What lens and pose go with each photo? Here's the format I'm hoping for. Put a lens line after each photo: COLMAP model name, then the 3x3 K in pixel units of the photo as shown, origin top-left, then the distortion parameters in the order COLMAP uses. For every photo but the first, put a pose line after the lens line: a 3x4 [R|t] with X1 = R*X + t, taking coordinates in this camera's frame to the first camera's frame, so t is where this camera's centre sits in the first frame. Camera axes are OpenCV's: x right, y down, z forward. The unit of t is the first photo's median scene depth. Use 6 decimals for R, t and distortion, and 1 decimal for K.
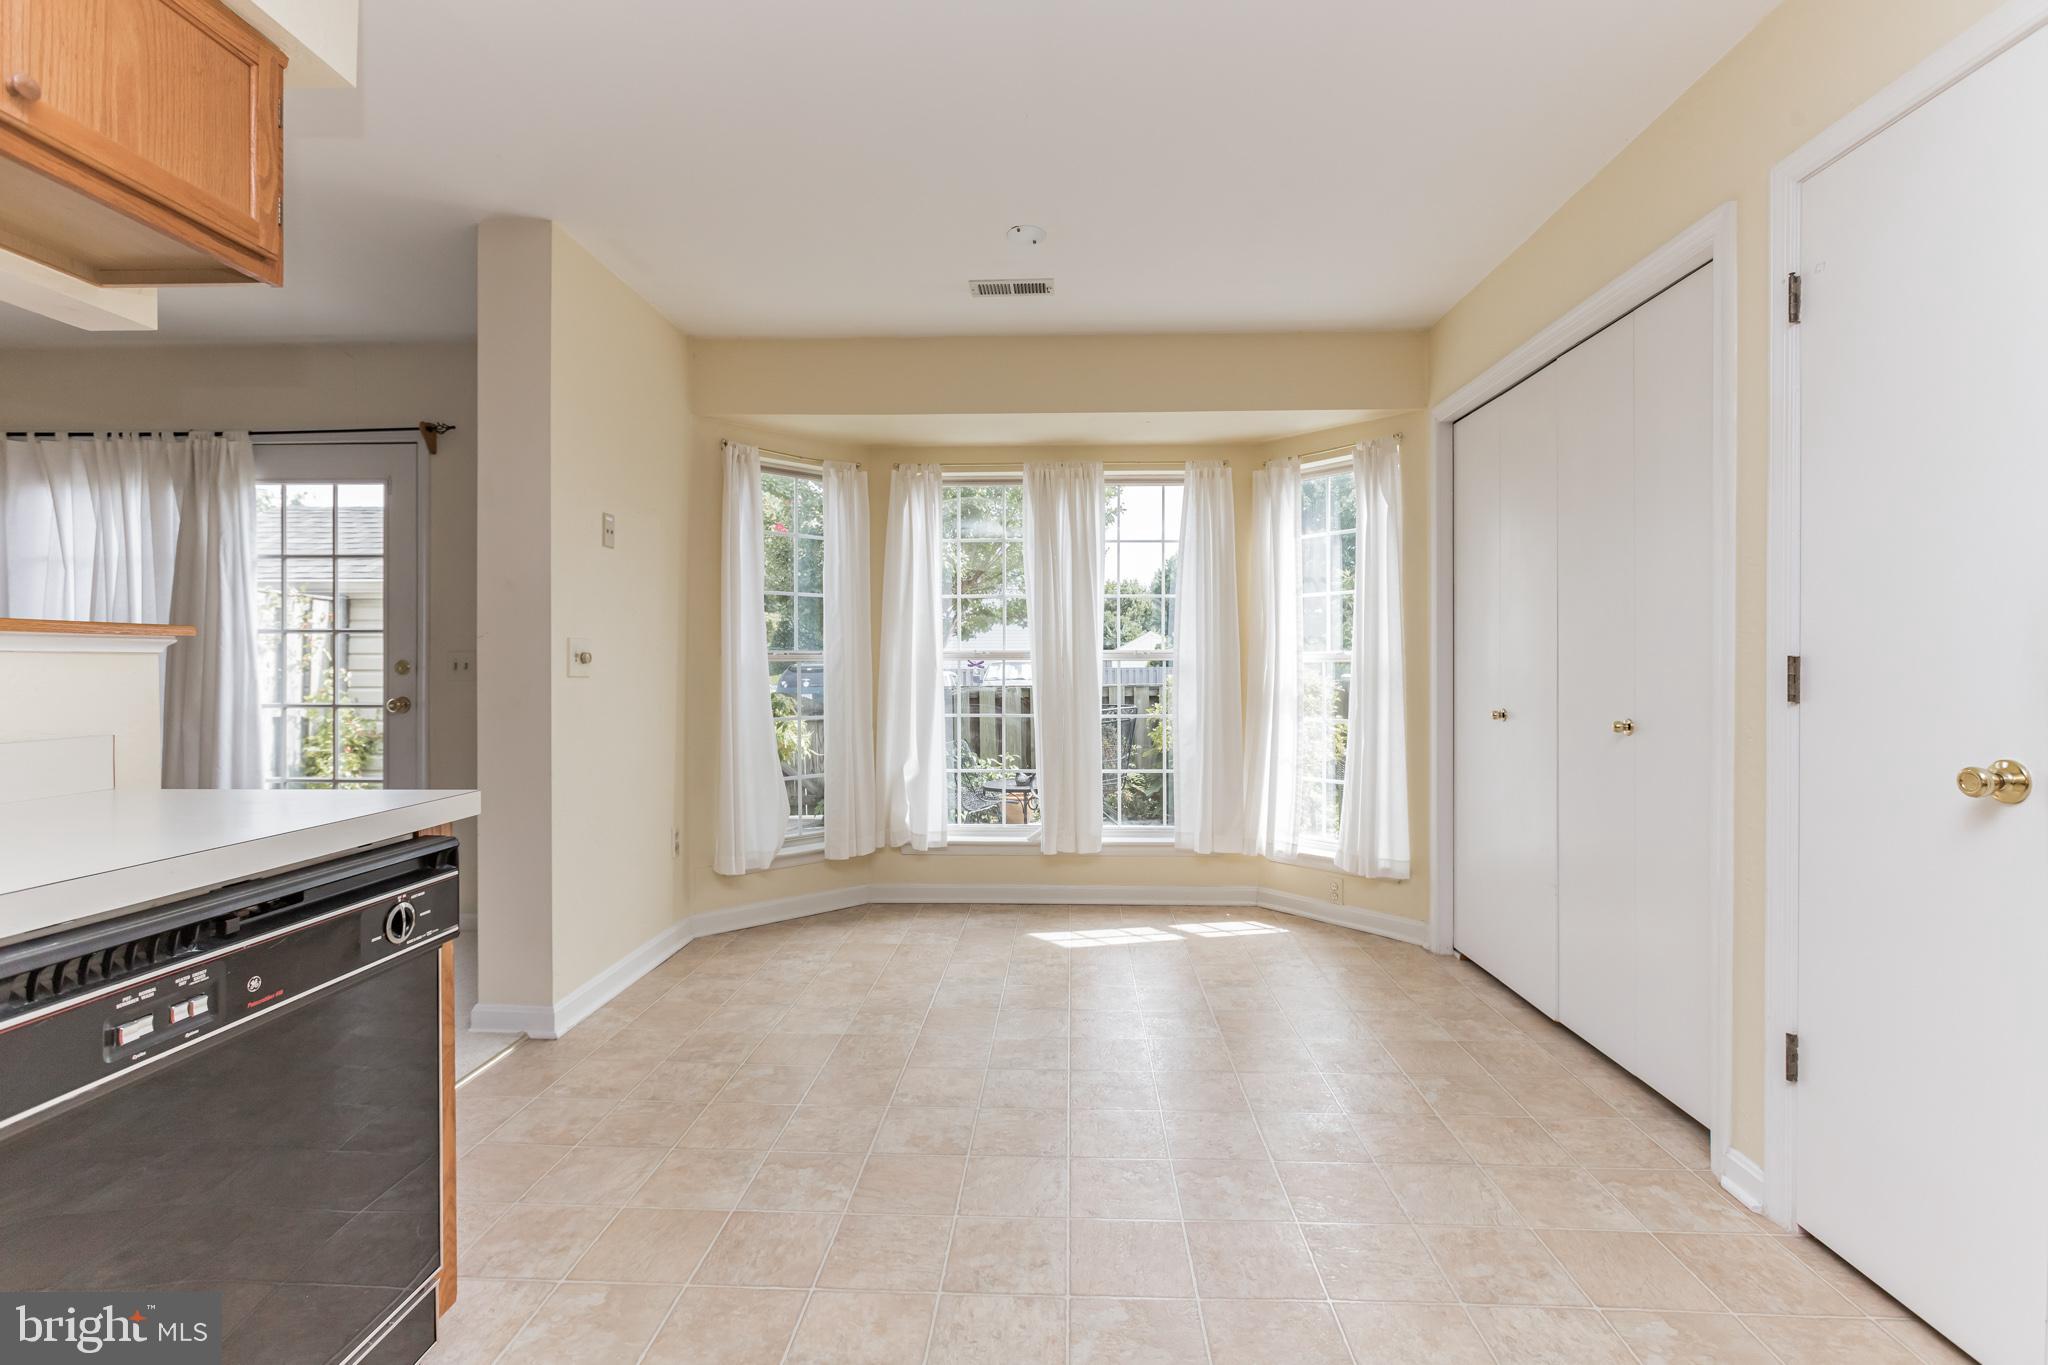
lens RADIAL K [[937.0, 0, 1022.6], [0, 937.0, 675.4], [0, 0, 1]] dist [0.002434, 0.000625]
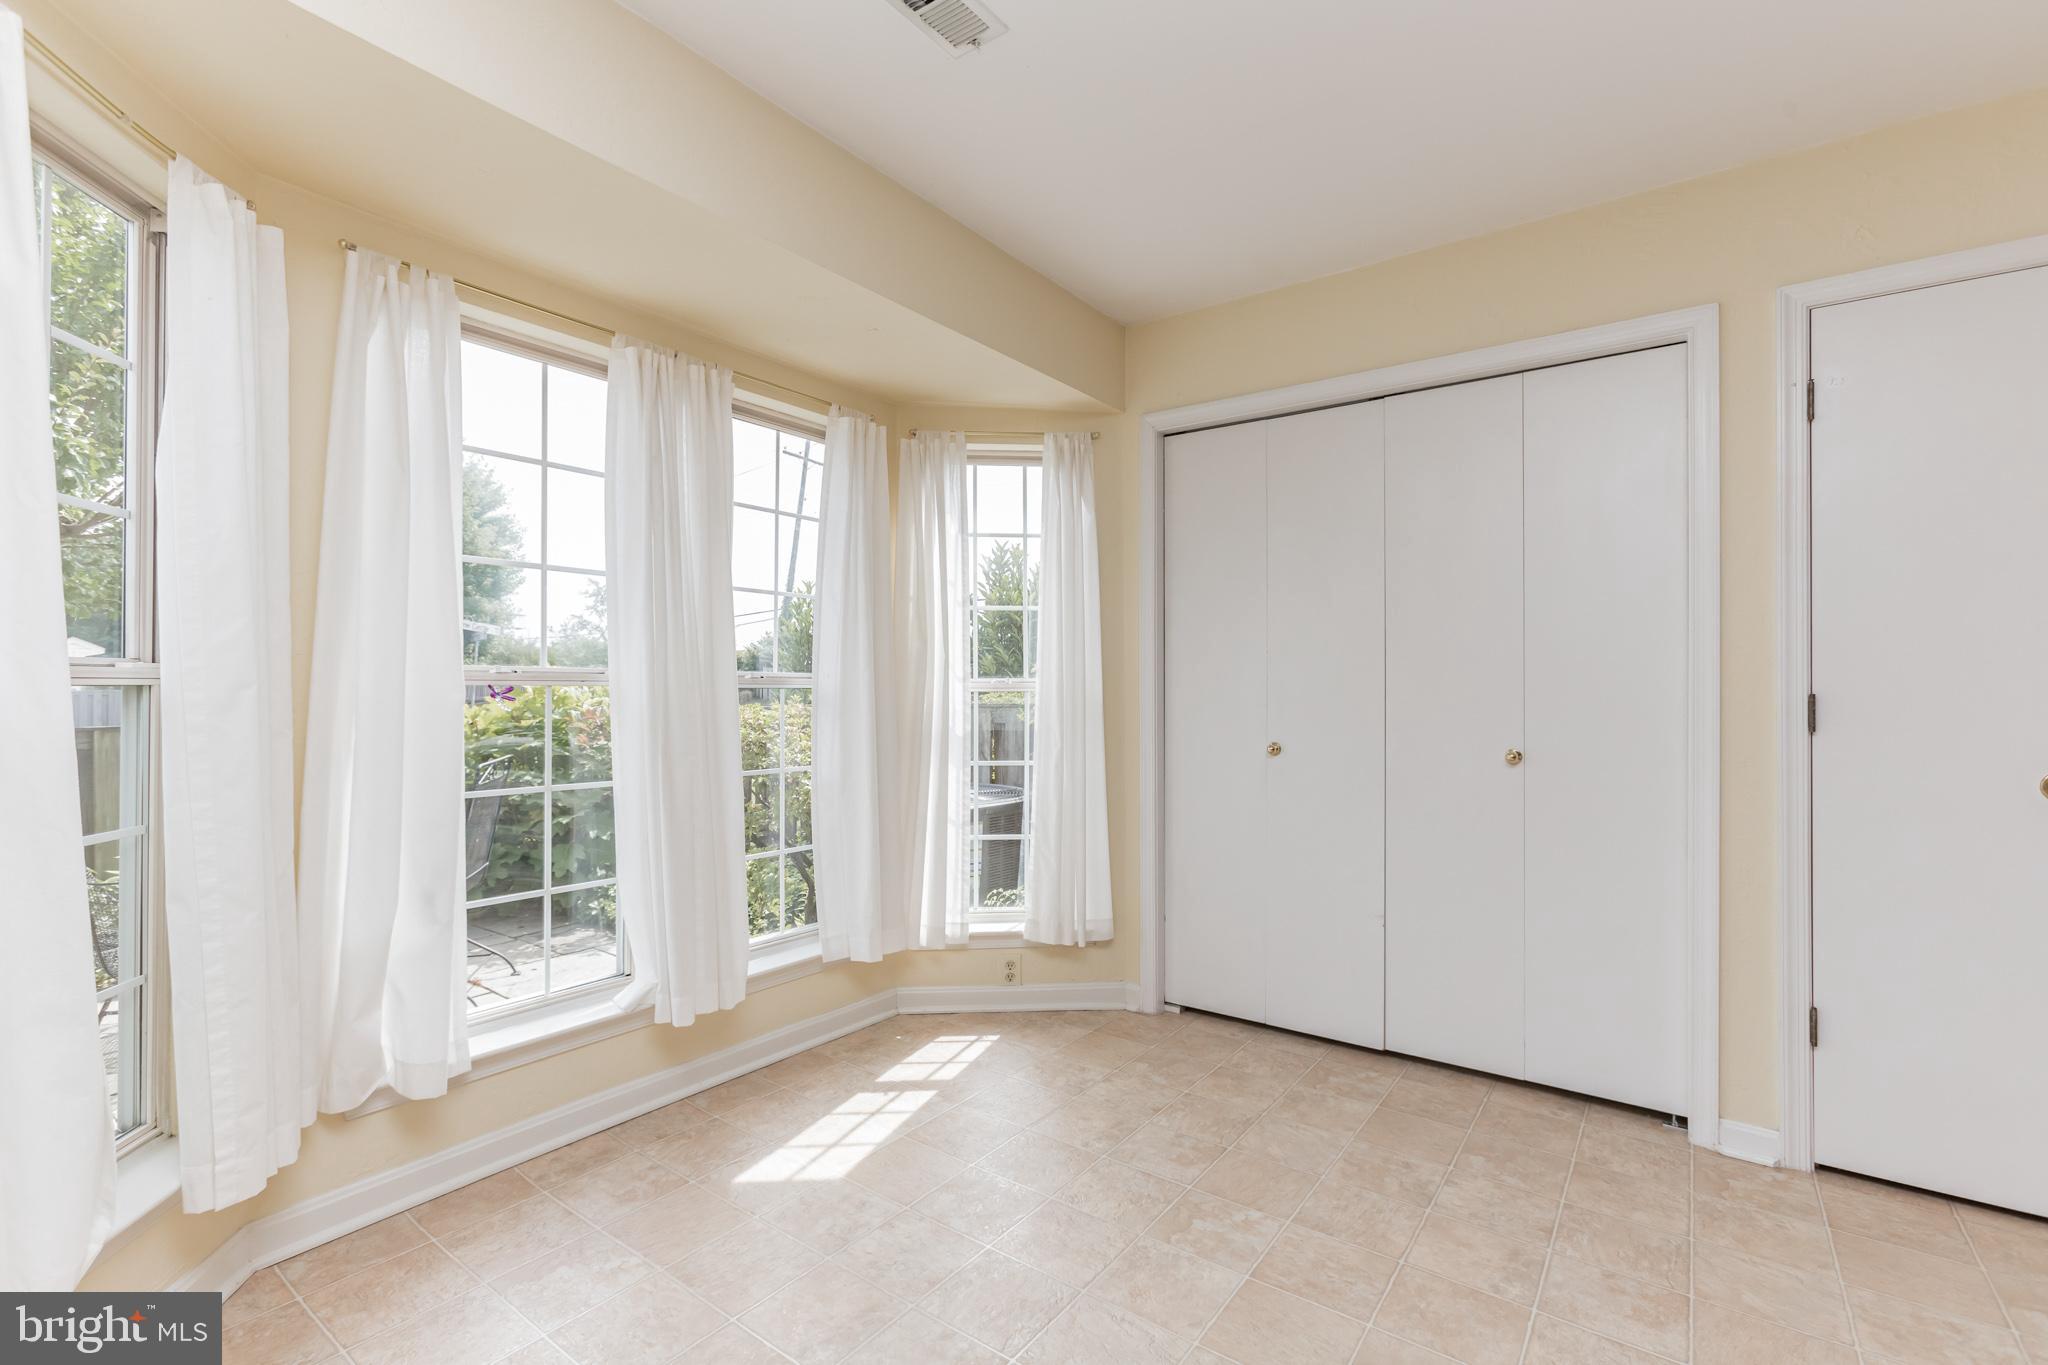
lens RADIAL K [[937.0, 0, 1022.4], [0, 937.0, 685.2], [0, 0, 1]] dist [0.002434, 0.000625]
pose [[0.562120, 0.009165, 0.827005, -0.395961], [0.004120, 0.999895, -0.013881, -0.009758], [-0.827045, 0.011210, 0.562024, 0.608482]]
